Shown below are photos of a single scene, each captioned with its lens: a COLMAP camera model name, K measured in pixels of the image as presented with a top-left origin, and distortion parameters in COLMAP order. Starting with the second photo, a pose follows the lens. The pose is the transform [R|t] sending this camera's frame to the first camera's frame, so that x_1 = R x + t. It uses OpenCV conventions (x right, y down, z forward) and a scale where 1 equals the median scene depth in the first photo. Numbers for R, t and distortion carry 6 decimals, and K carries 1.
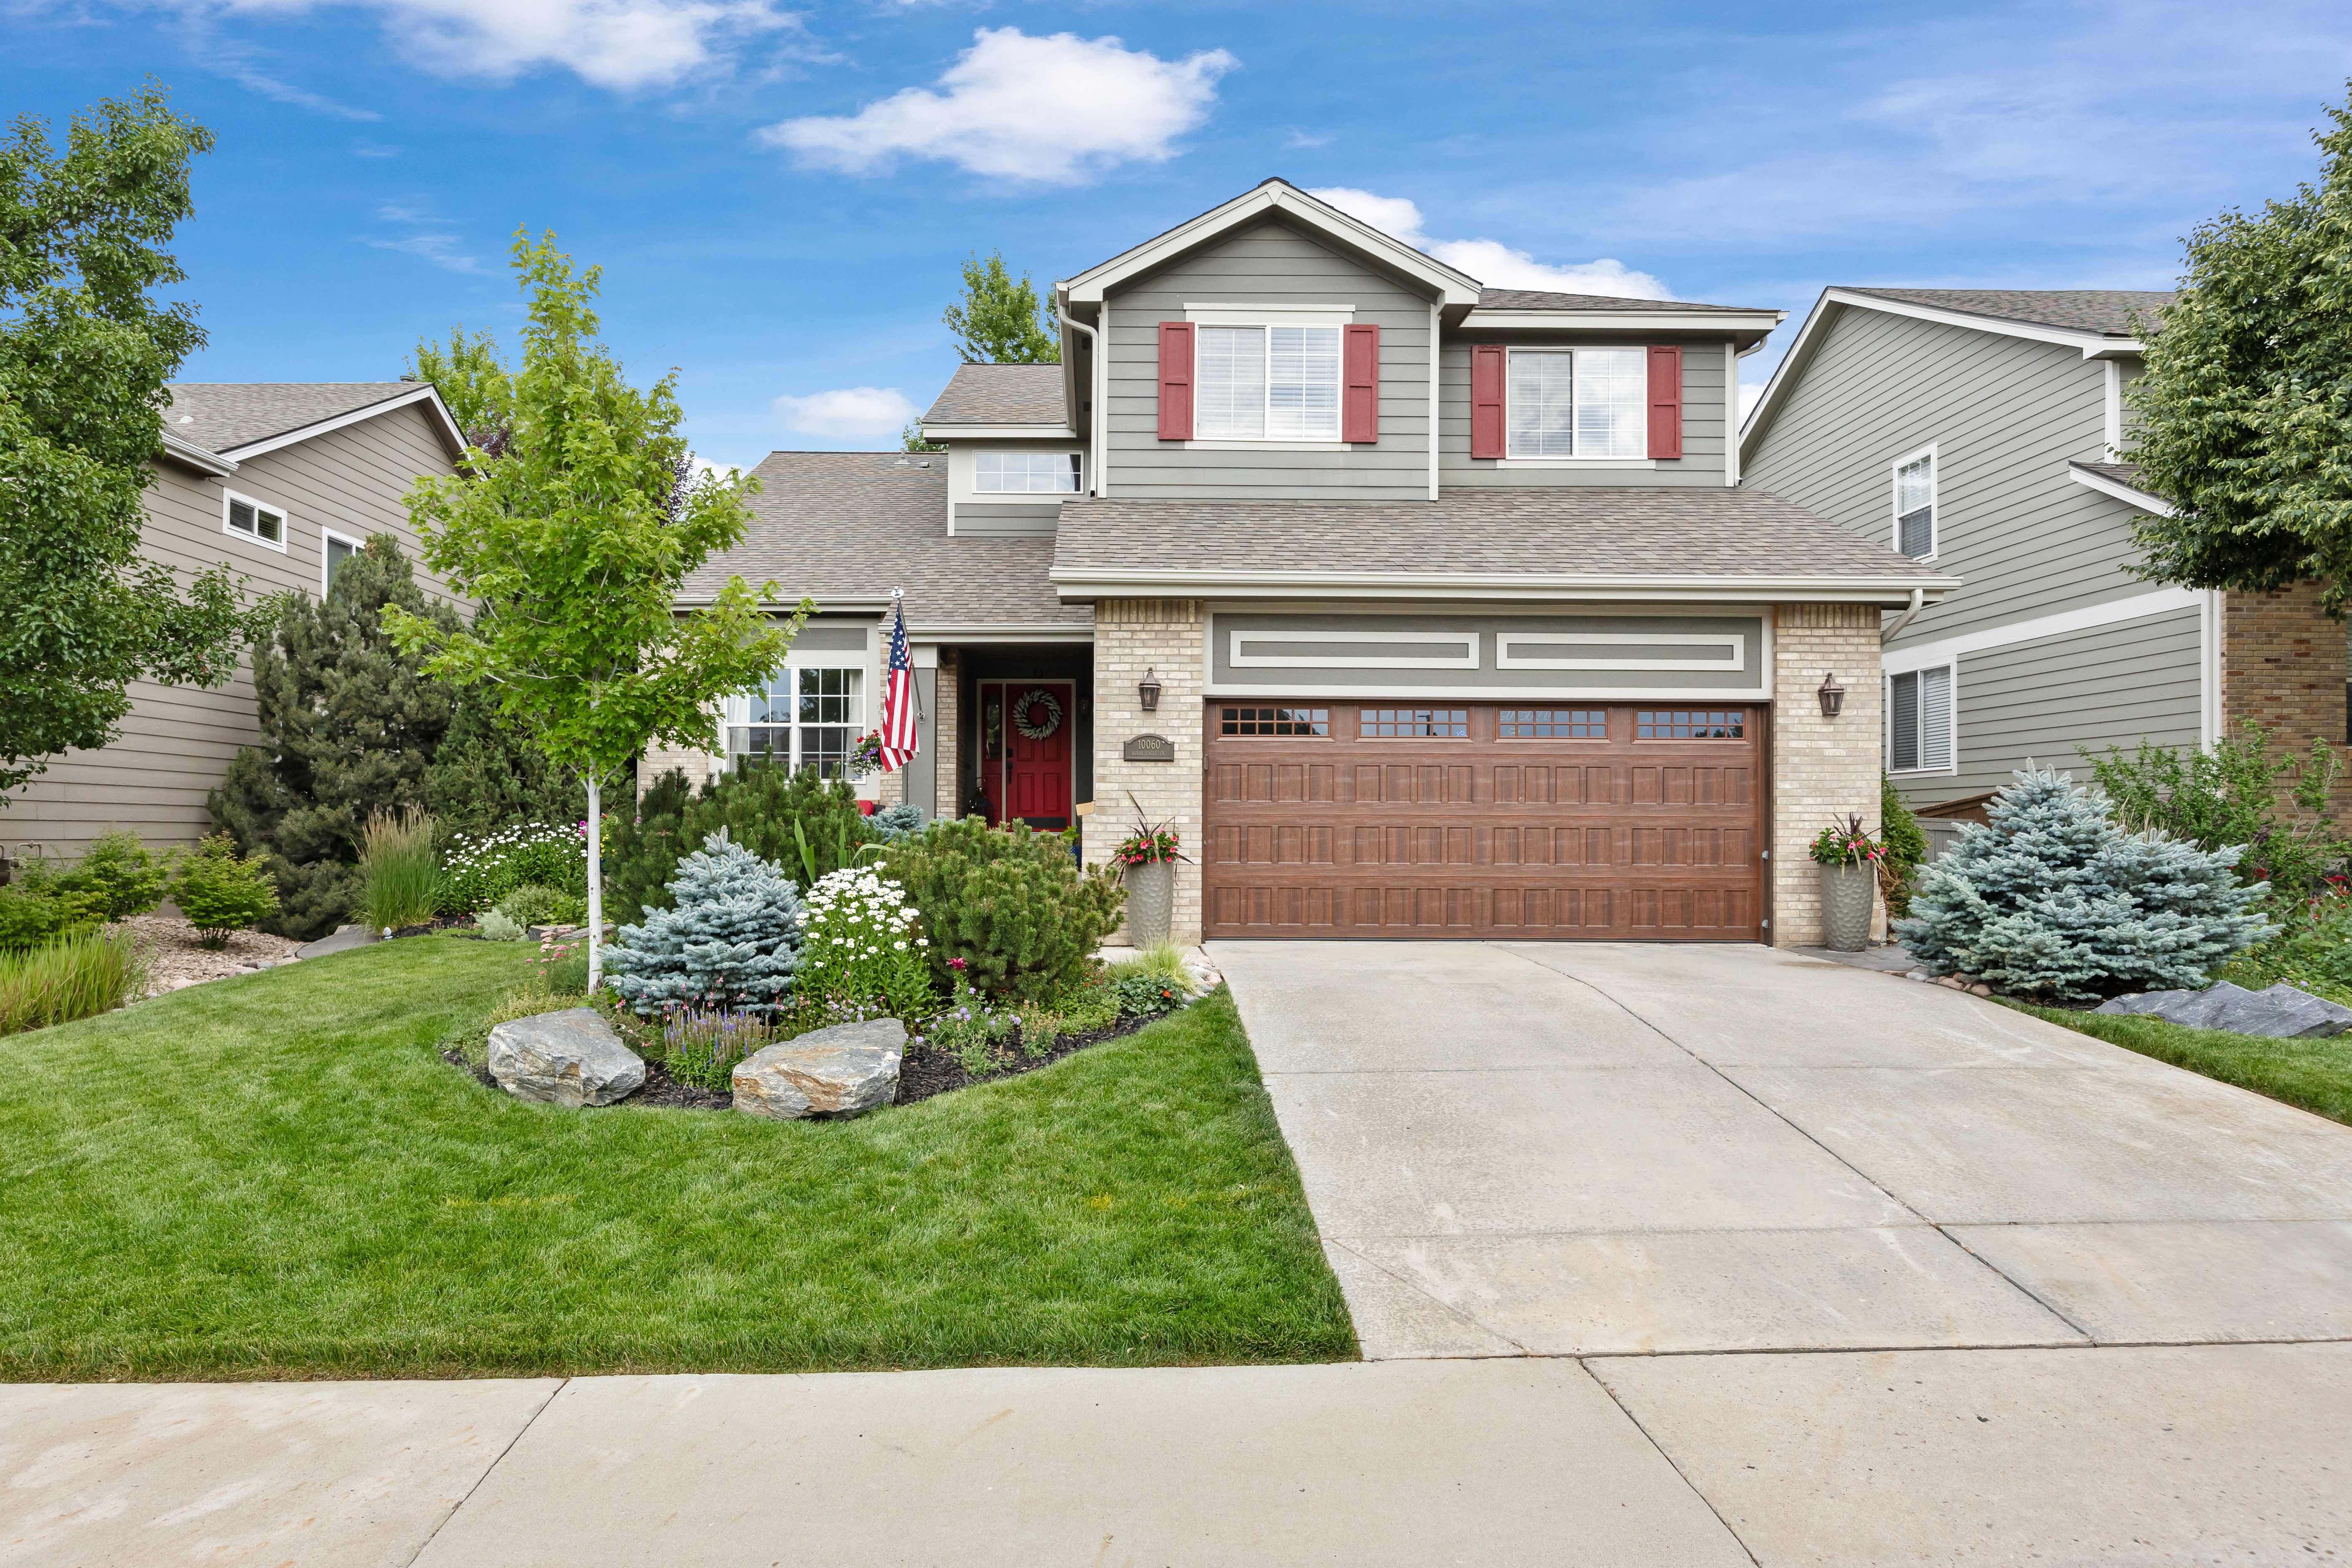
lens RADIAL K [[1284.5, 0, 1176.0], [0, 1284.5, 784.0], [0, 0, 1]] dist [-0.001935, -0.000599]
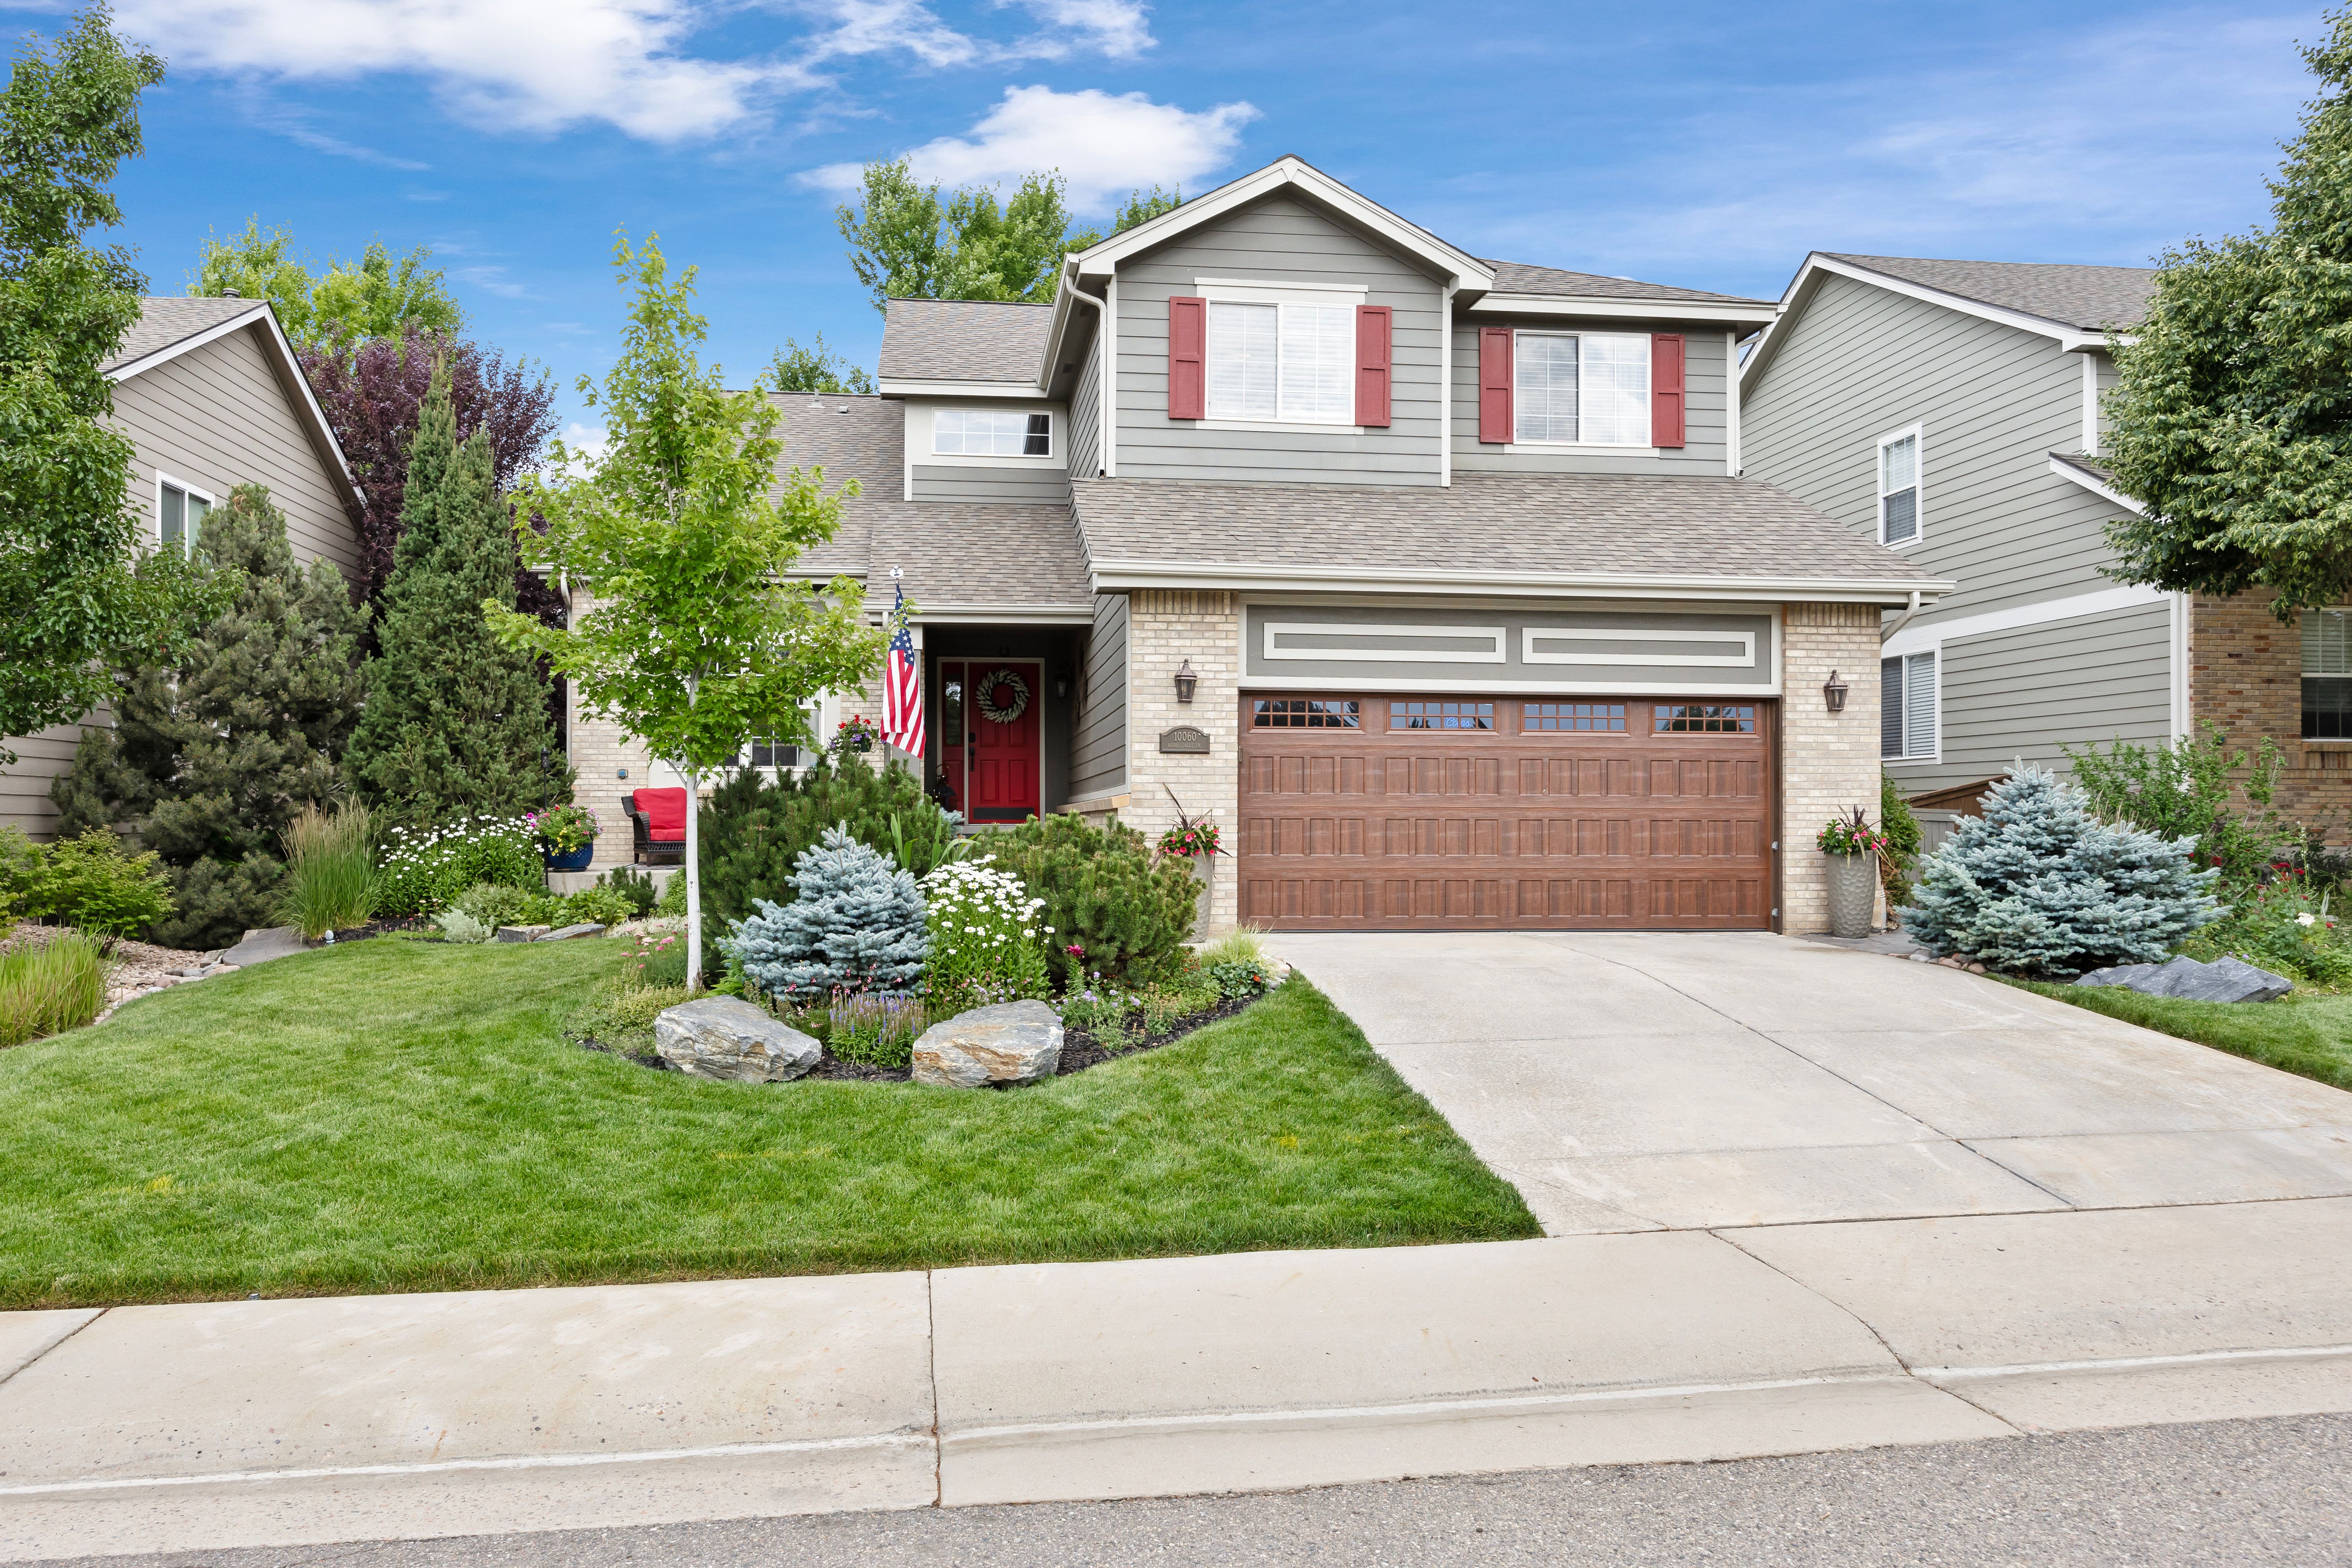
lens RADIAL K [[1596.5, 0, 1178.7], [0, 1596.5, 749.5], [0, 0, 1]] dist [0.003078, 0.002718]
pose [[0.993780, 0.003256, 0.111313, -0.162775], [-0.002489, 0.999972, -0.007023, -0.011967], [-0.111333, 0.006702, 0.993761, -0.225803]]
